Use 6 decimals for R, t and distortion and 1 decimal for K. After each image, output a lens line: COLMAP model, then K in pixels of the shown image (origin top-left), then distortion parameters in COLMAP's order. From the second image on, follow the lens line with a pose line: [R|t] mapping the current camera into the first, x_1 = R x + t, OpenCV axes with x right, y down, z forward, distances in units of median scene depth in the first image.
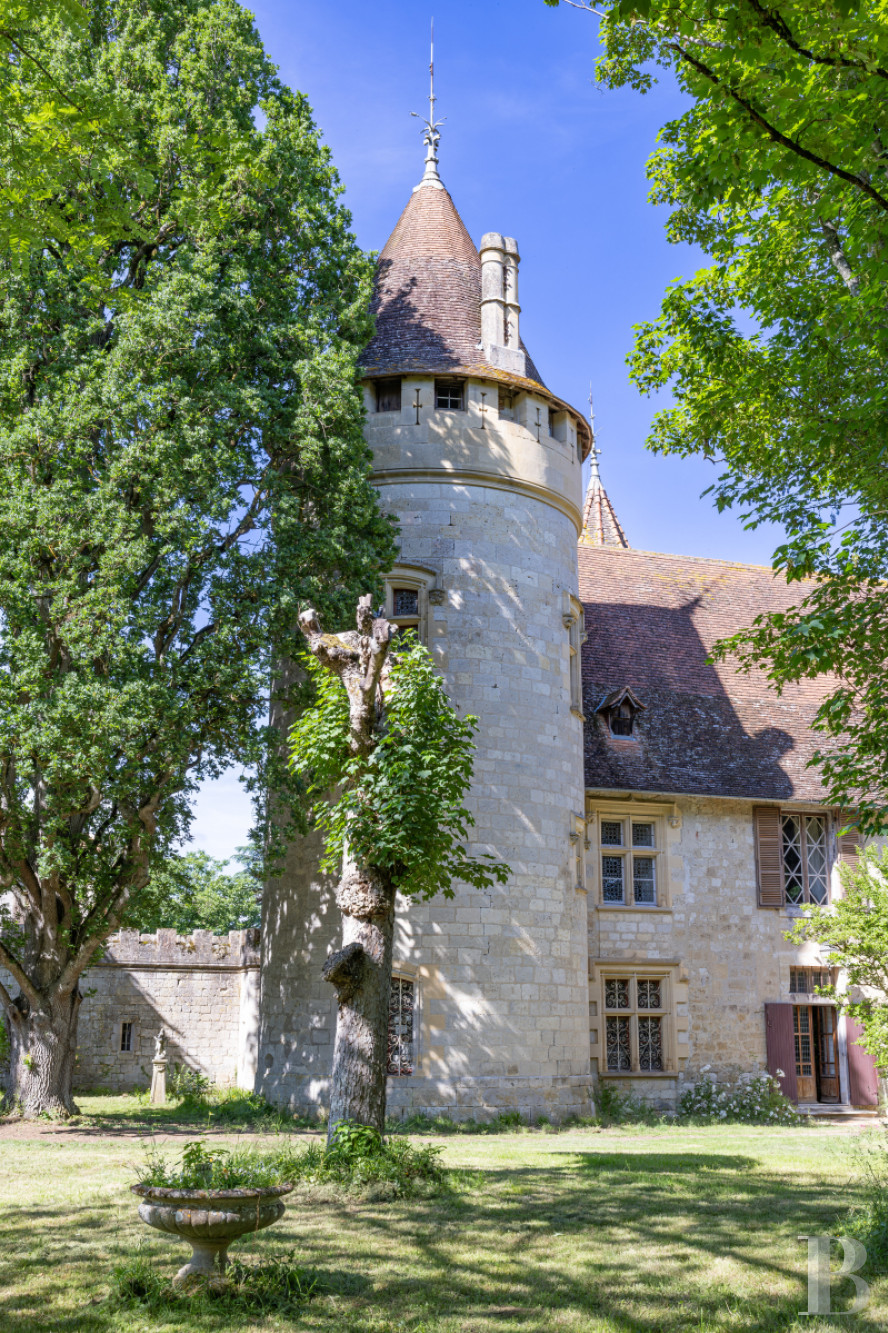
lens RADIAL K [[992.2, 0, 444.0], [0, 992.2, 666.5], [0, 0, 1]] dist [-0.007267, 0.000925]
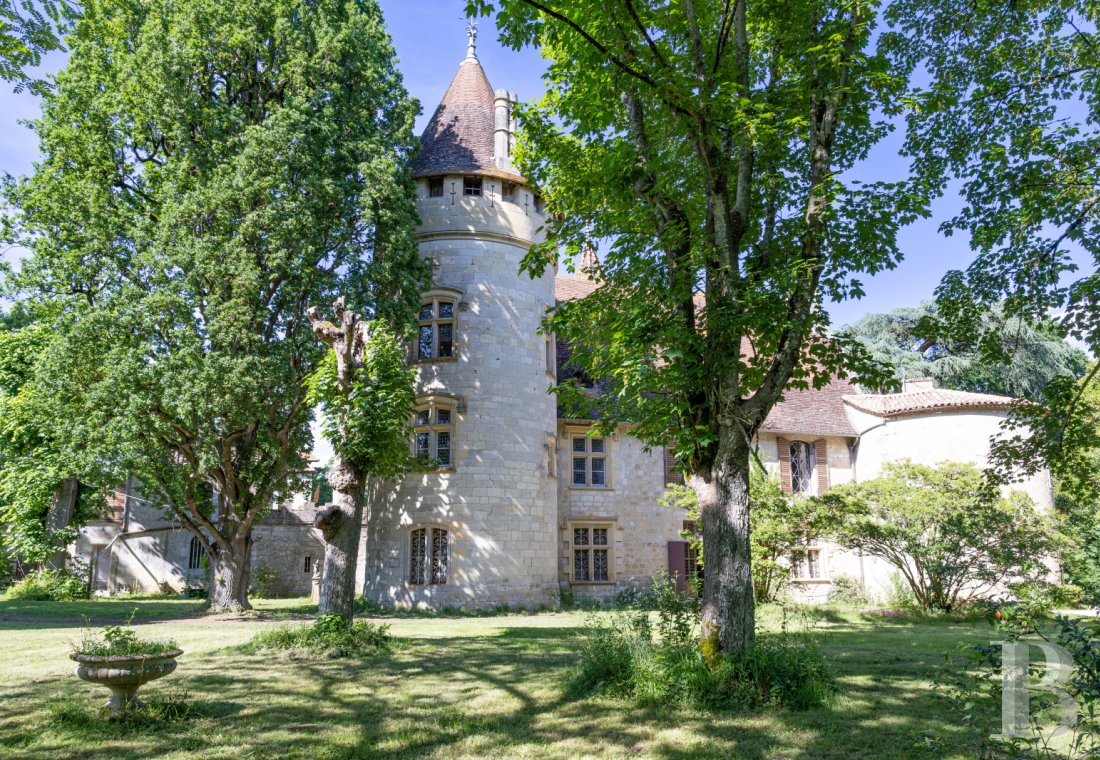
lens RADIAL K [[563.8, 0, 550.0], [0, 563.8, 380.0], [0, 0, 1]] dist [0.001260, 0.000150]
pose [[0.999916, -0.008704, 0.009613, 0.143888], [0.008283, 0.999041, 0.042997, 0.016290], [-0.009978, -0.042914, 0.999029, 0.031474]]
